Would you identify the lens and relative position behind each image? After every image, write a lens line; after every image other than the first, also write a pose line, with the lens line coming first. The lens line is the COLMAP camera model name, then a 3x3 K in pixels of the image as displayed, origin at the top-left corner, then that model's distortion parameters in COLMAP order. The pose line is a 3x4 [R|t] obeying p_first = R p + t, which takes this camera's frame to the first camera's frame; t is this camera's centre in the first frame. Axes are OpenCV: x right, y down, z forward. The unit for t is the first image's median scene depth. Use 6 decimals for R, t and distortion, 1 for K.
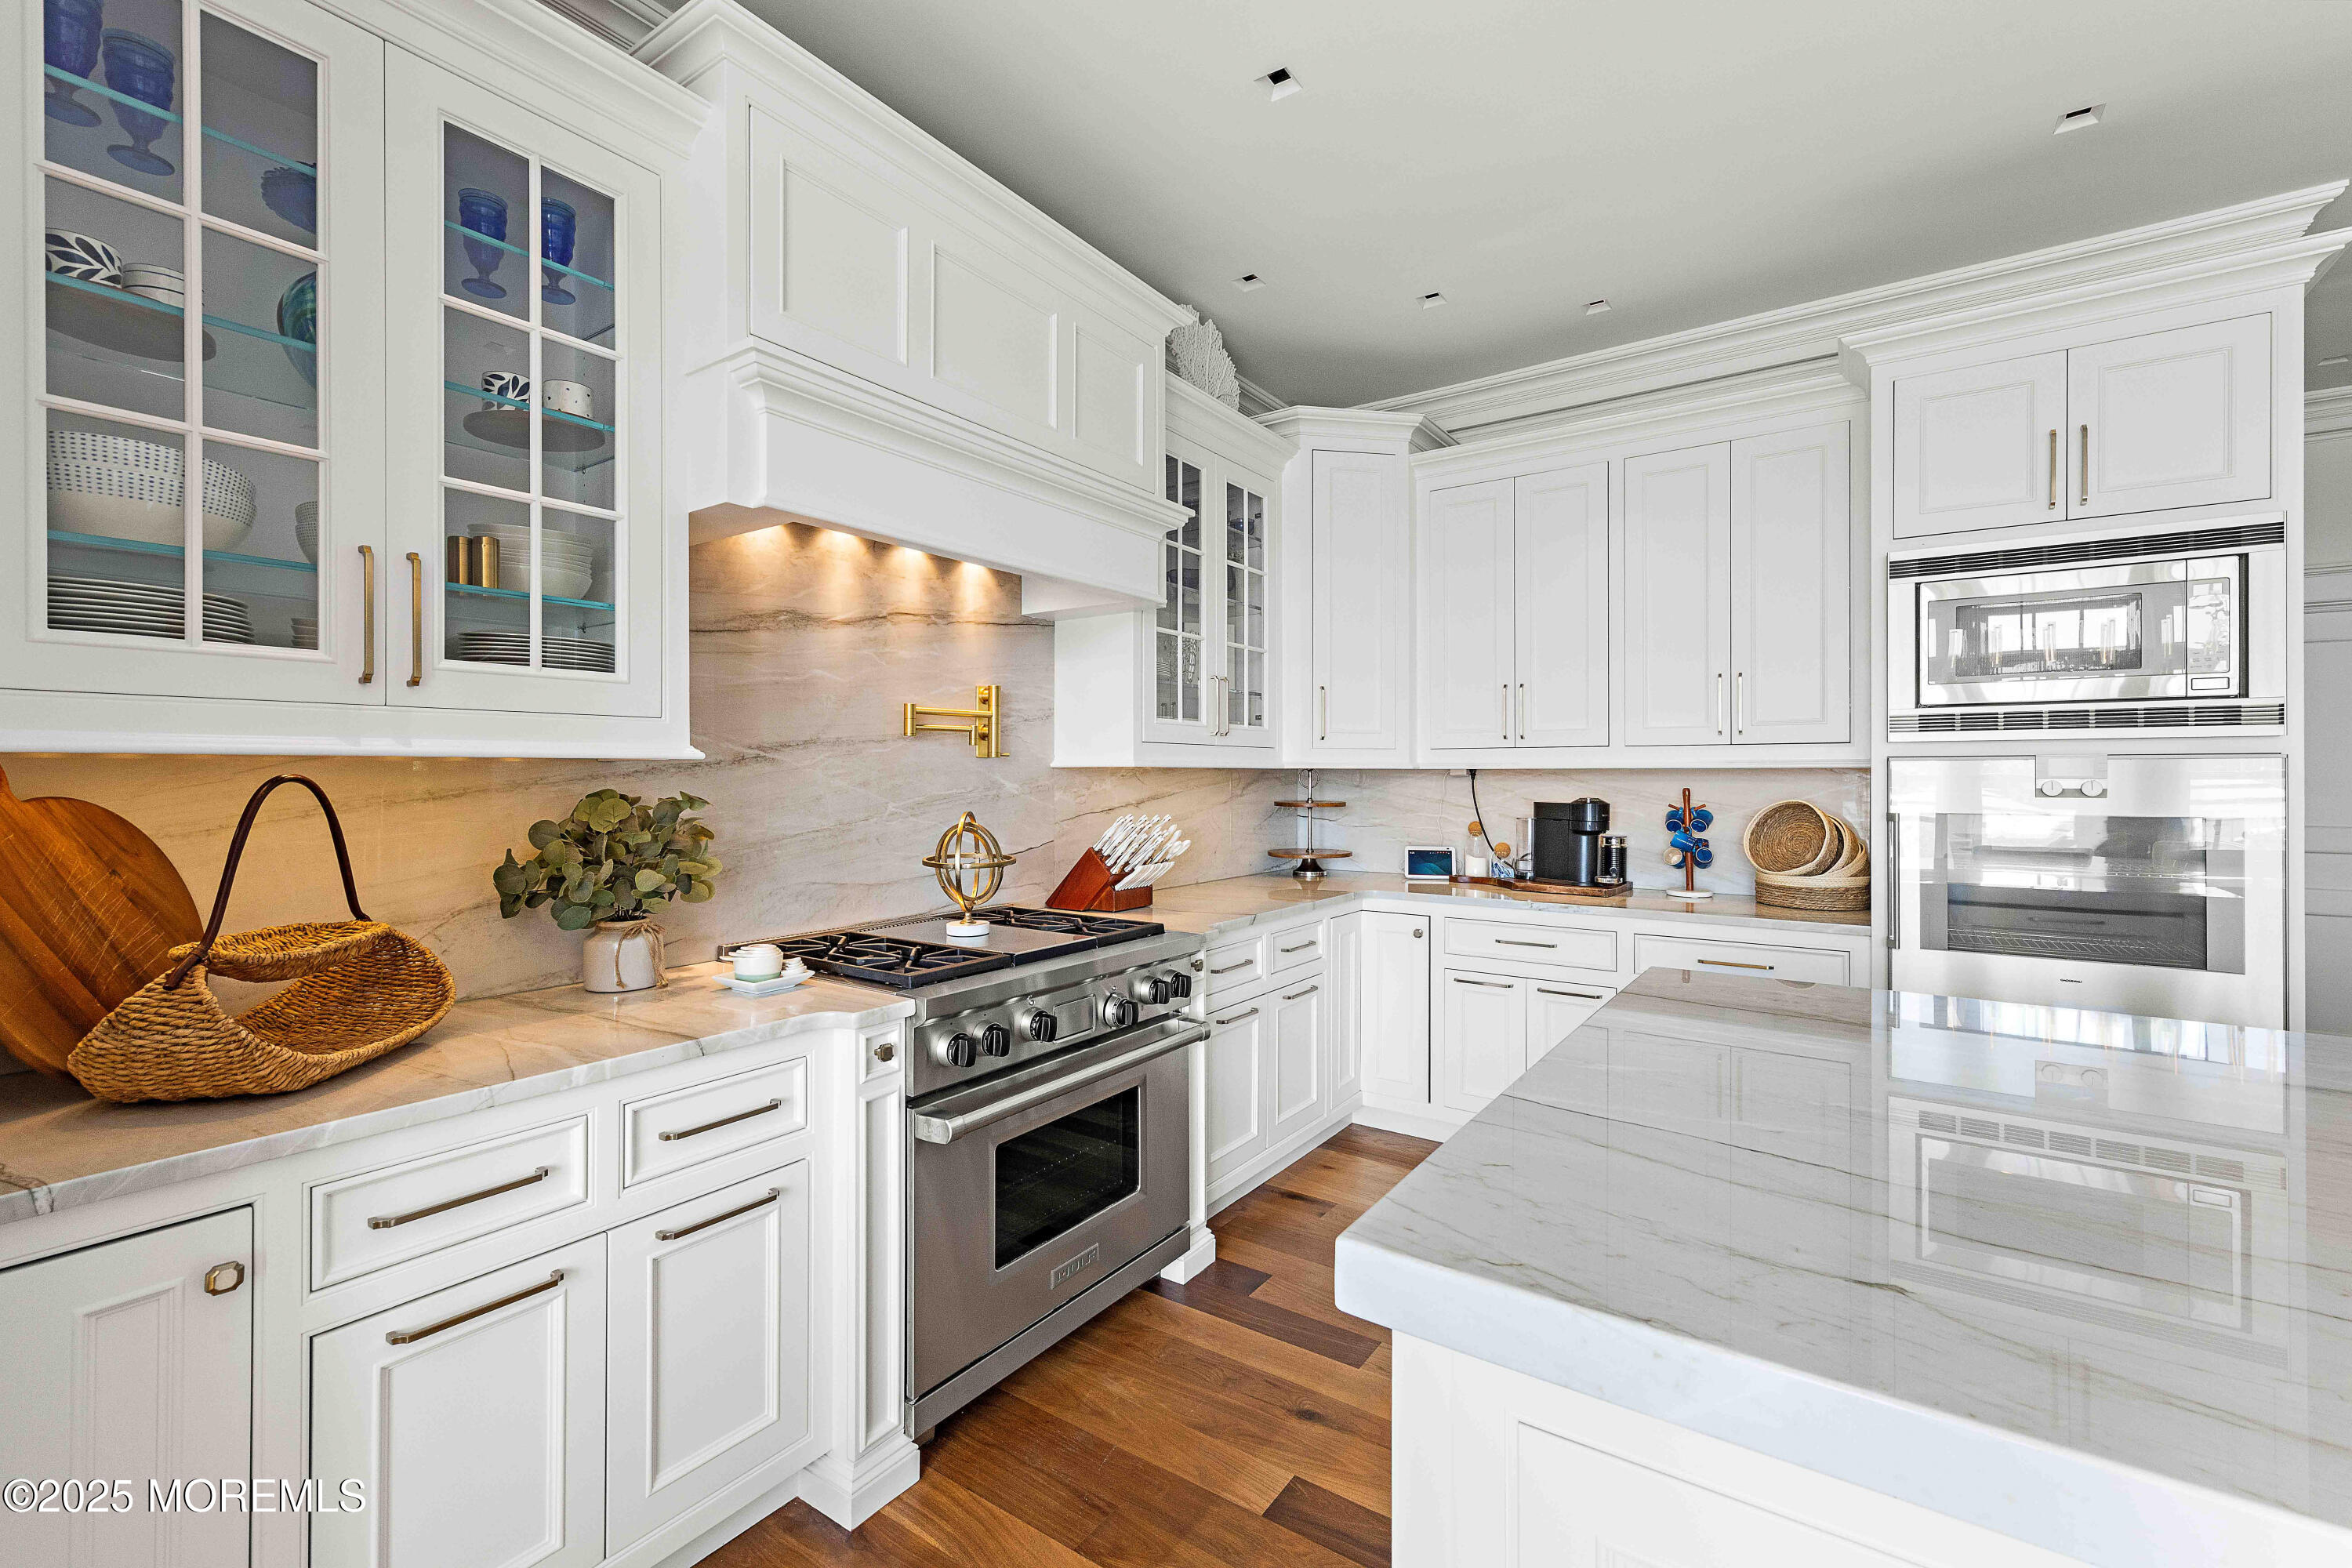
lens RADIAL K [[998.8, 0, 1204.8], [0, 998.8, 779.4], [0, 0, 1]] dist [-0.000880, -0.000129]
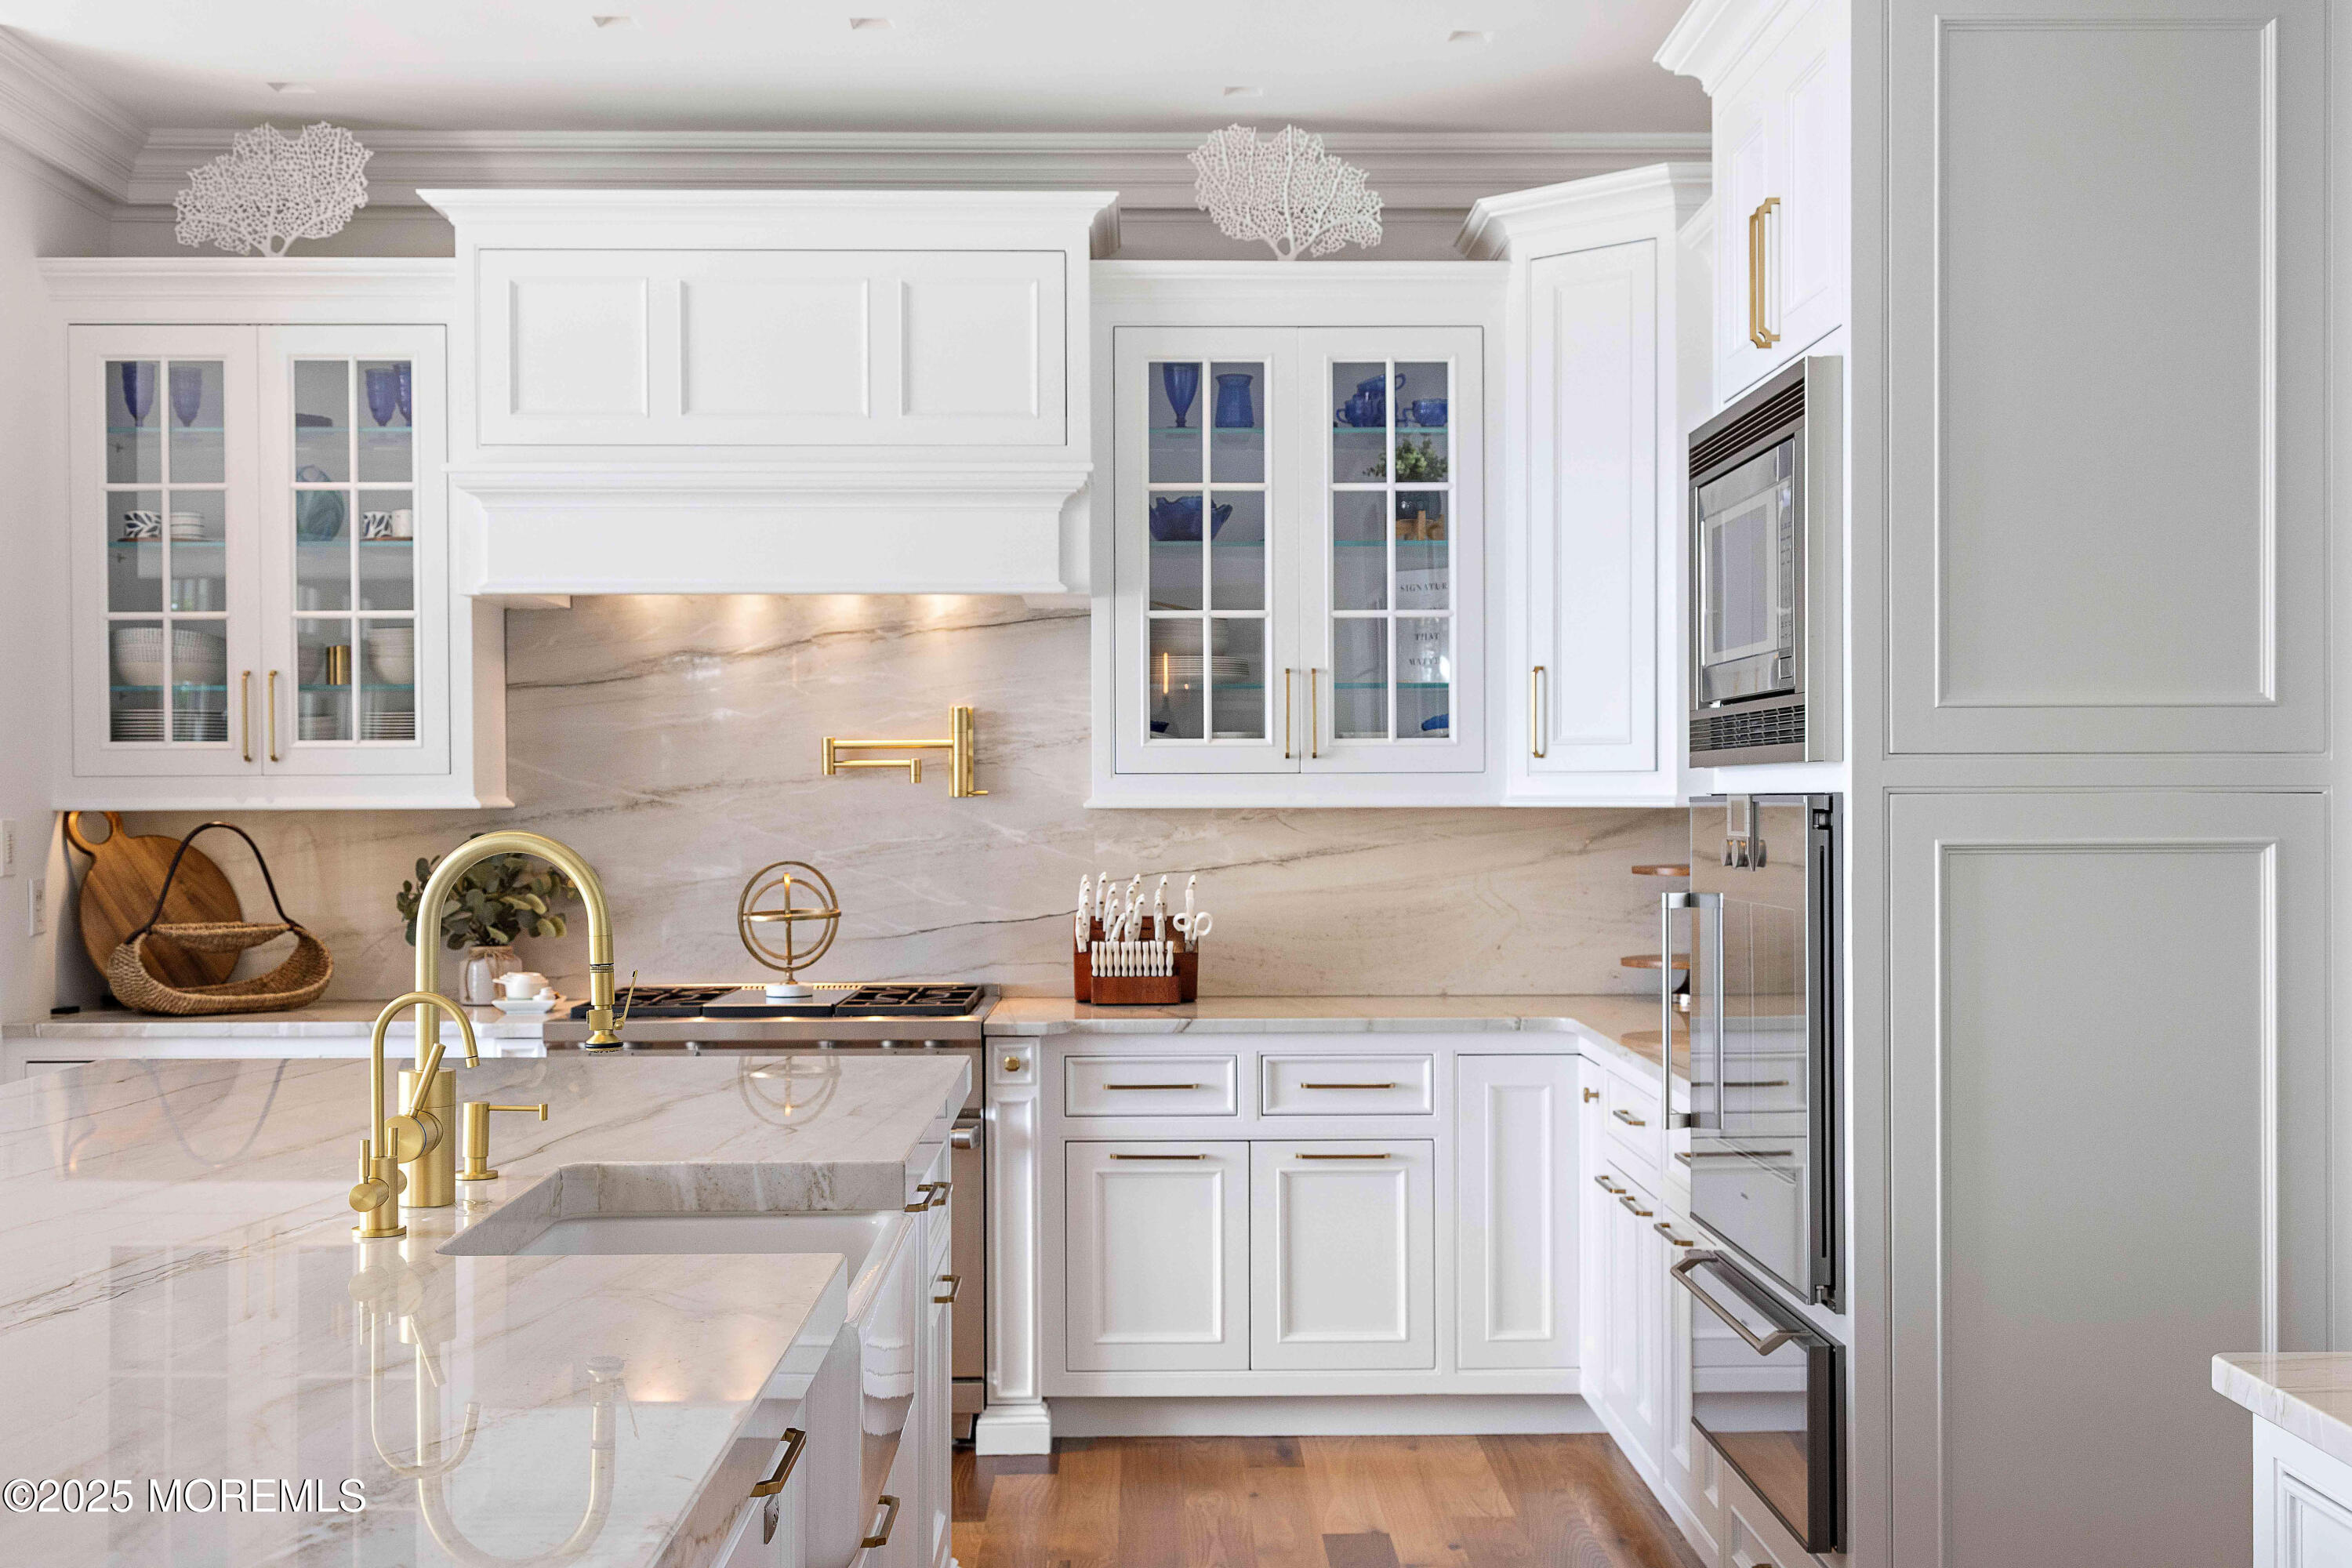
lens RADIAL K [[2751.5, 0, 1175.8], [0, 2751.5, 806.1], [0, 0, 1]] dist [0.015482, 0.018123]
pose [[0.572023, 0.000678, -0.820237, 2.015273], [-0.000688, 1.000000, 0.000347, -0.018572], [0.820237, 0.000365, 0.572023, -0.136772]]
